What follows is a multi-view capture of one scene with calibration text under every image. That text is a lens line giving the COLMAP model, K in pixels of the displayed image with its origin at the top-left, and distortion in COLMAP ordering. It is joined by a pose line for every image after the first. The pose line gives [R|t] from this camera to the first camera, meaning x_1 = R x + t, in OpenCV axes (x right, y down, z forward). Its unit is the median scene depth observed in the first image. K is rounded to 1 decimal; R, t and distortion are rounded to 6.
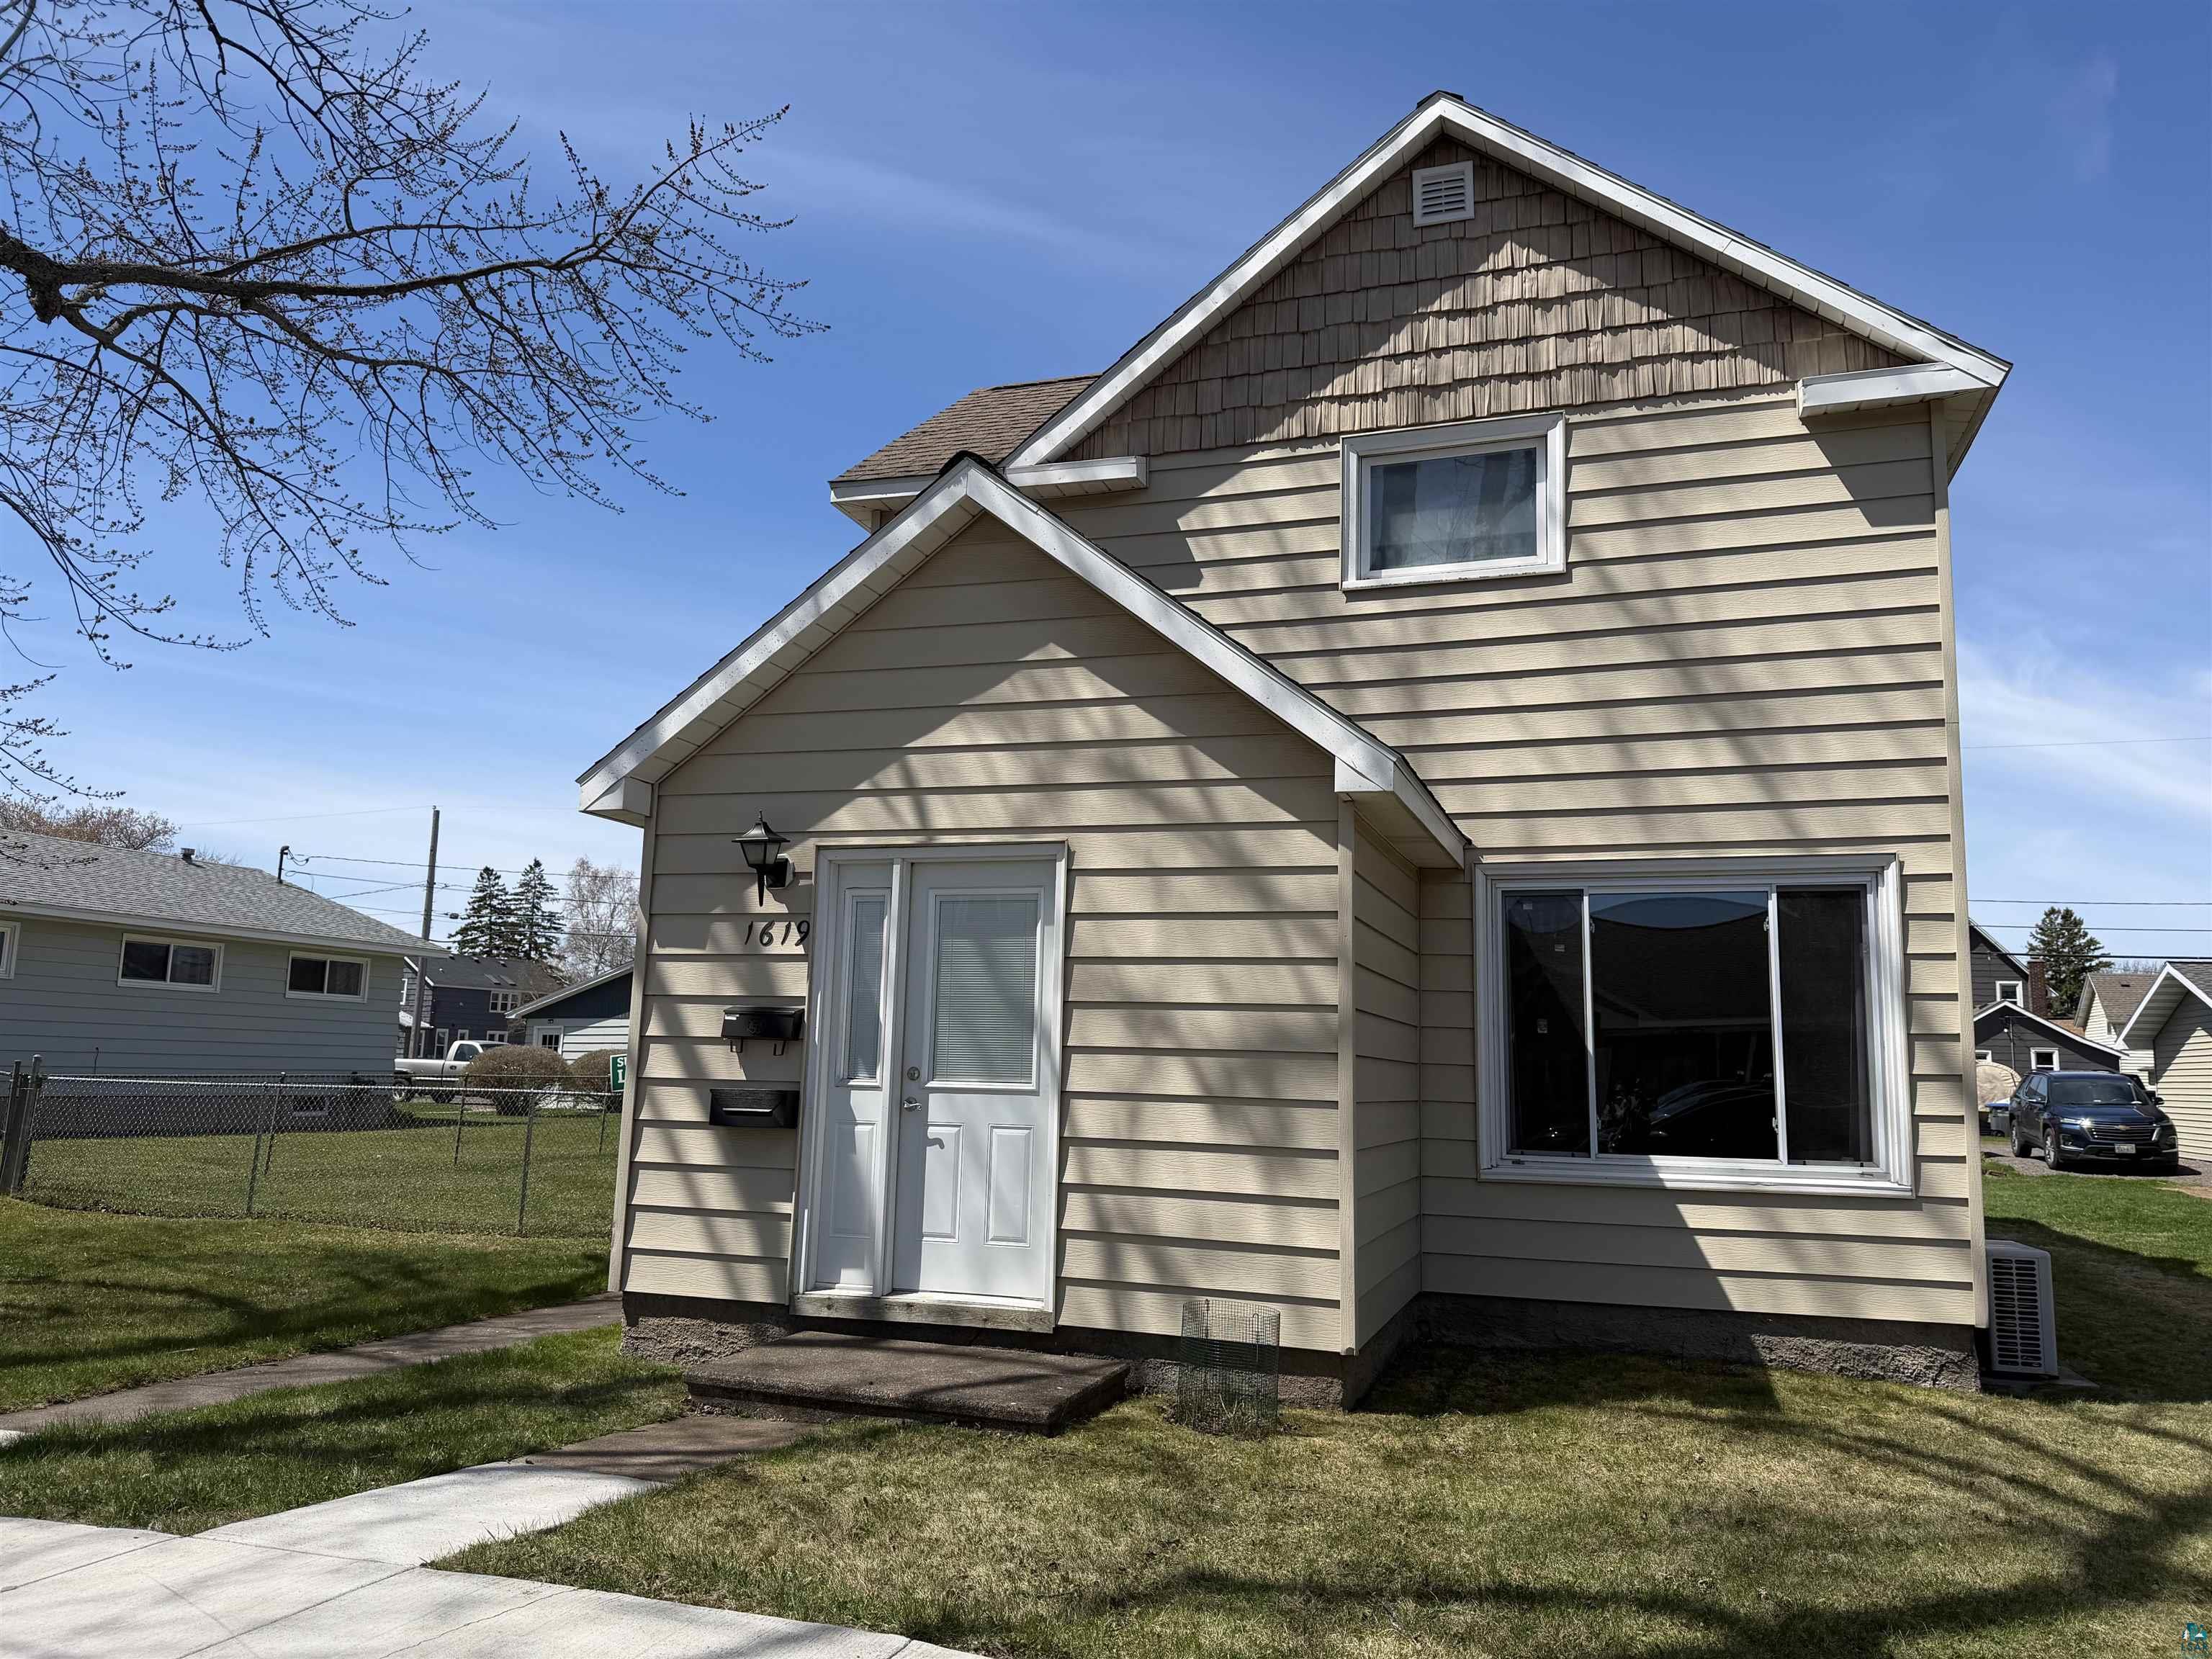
lens RADIAL K [[1527.6, 0, 1109.3], [0, 1527.6, 844.2], [0, 0, 1]] dist [0.112428, -0.169631]
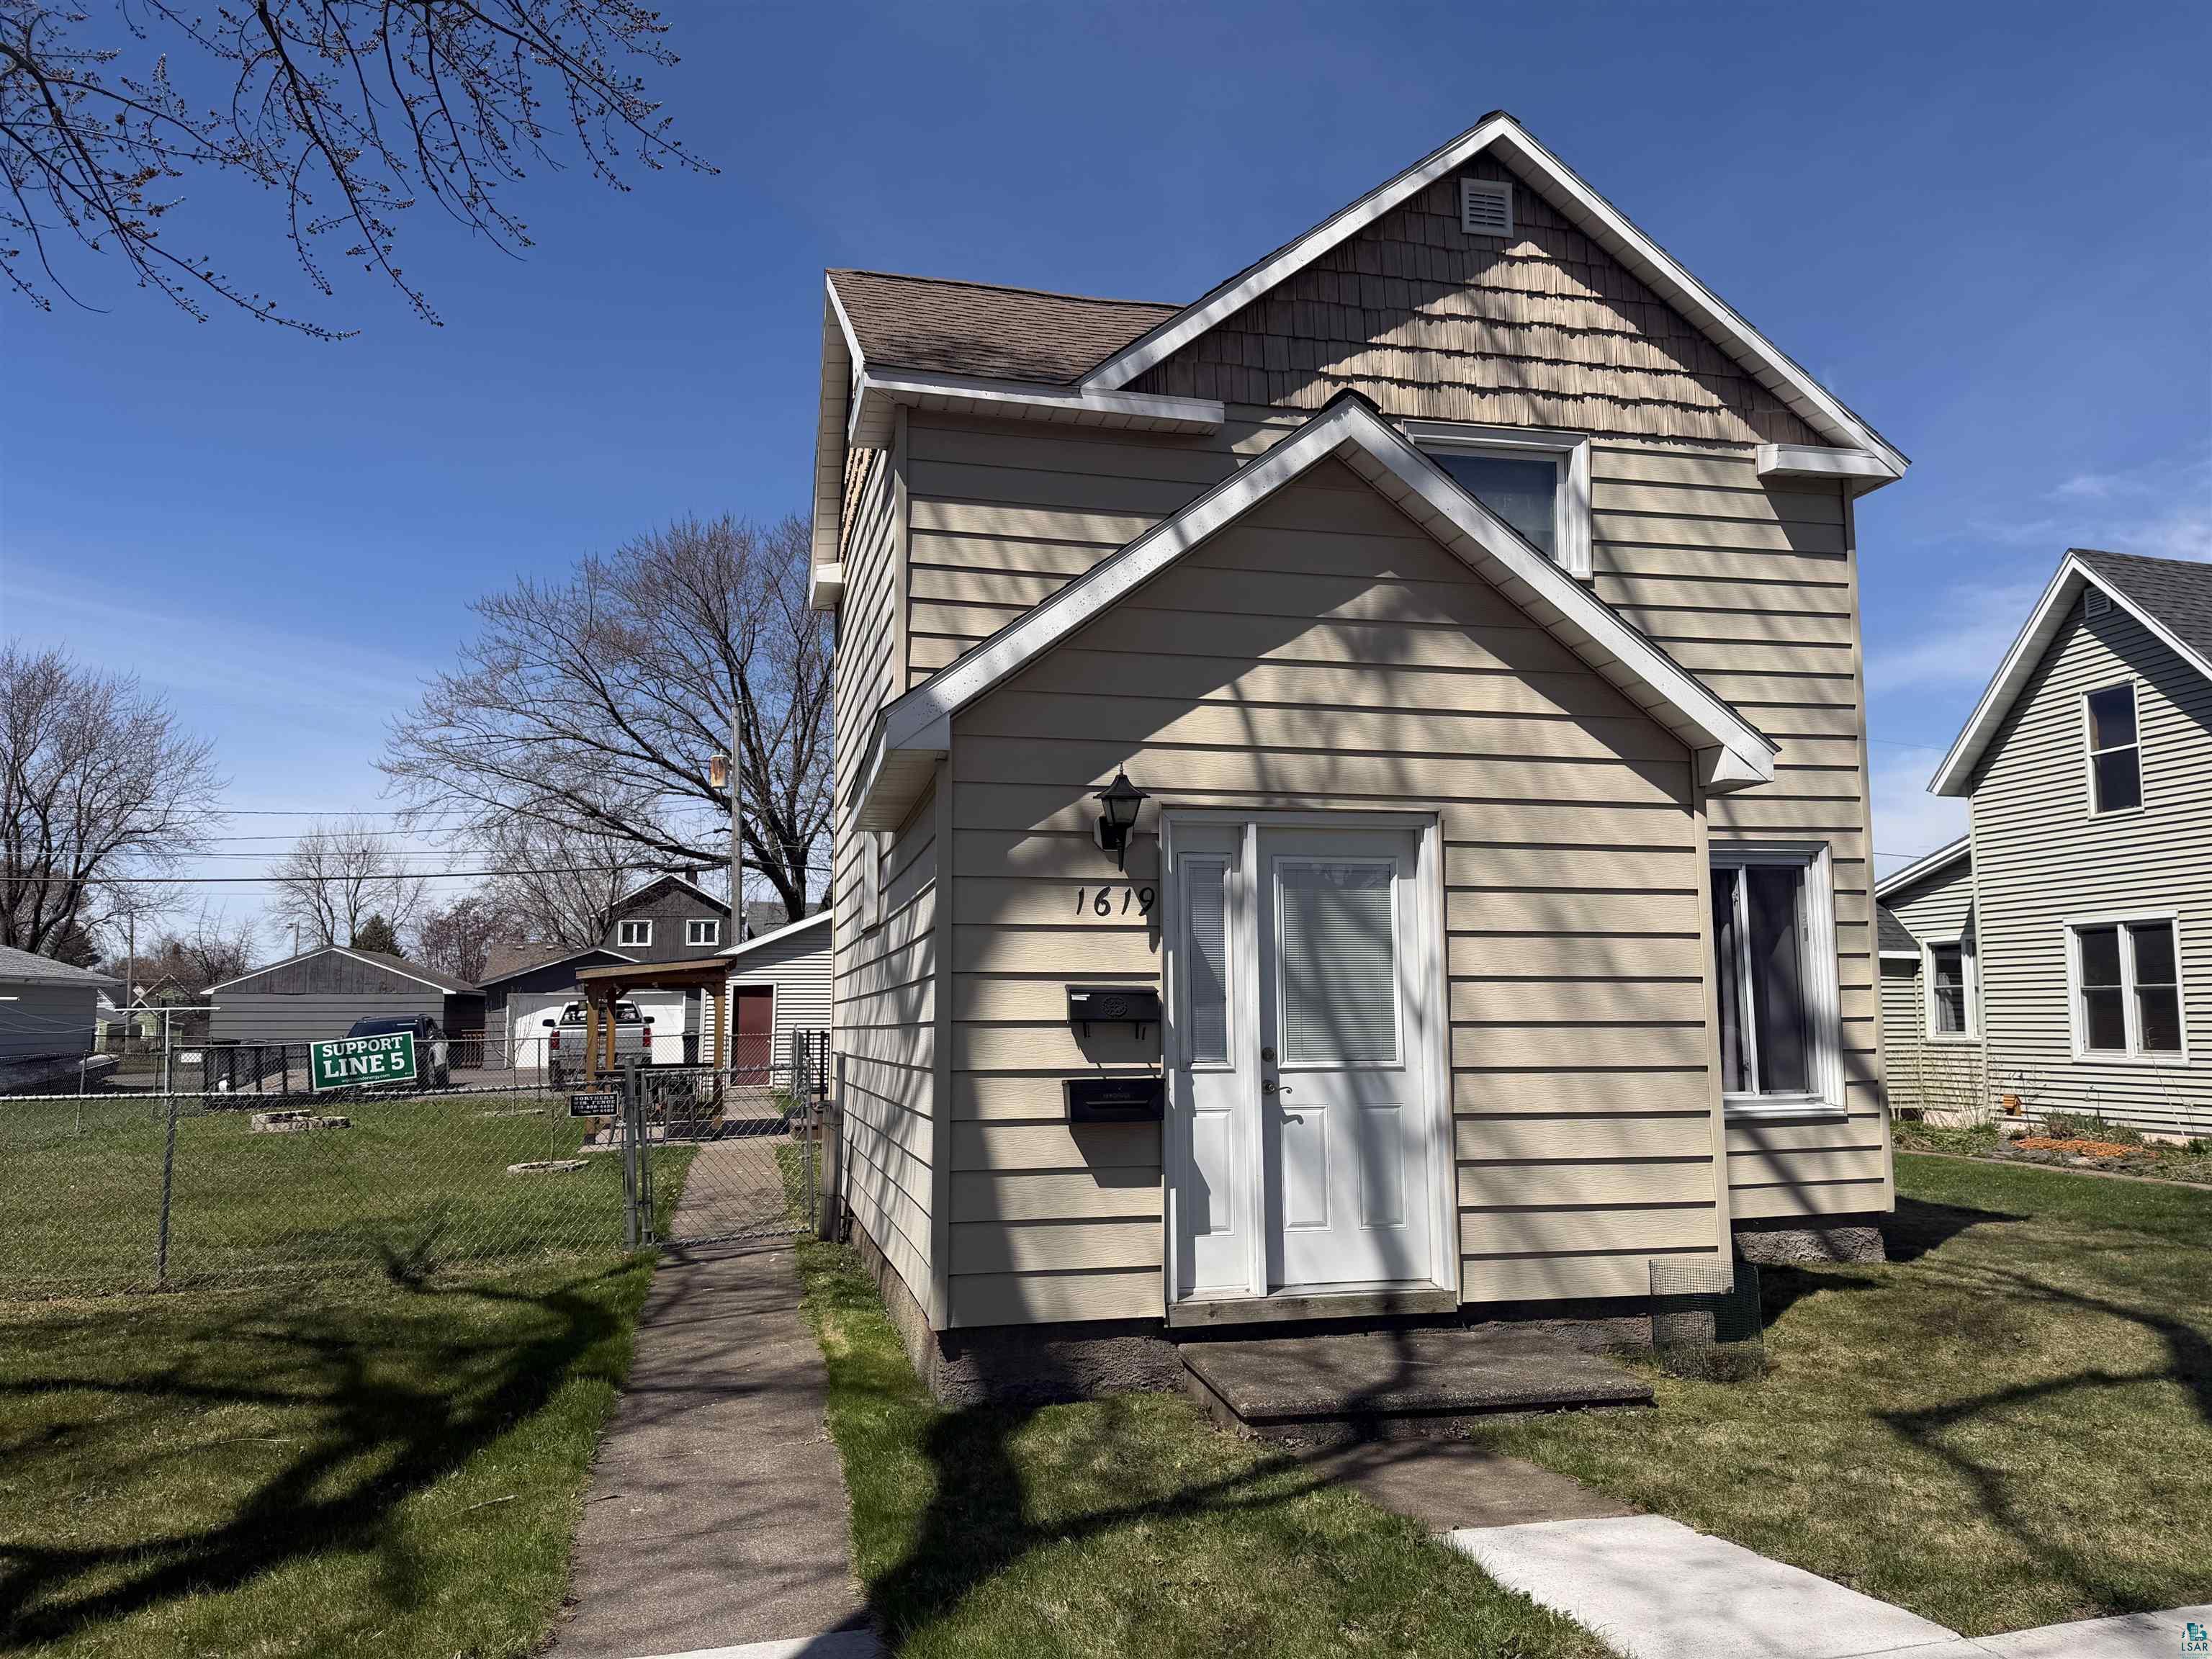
lens RADIAL K [[1530.7, 0, 1106.0], [0, 1530.7, 829.5], [0, 0, 1]] dist [0.114360, -0.169238]
pose [[0.849416, 0.029610, 0.526893, -0.614646], [-0.046766, 0.998720, 0.019267, 0.000109], [-0.525648, -0.041007, 0.849713, 0.231136]]
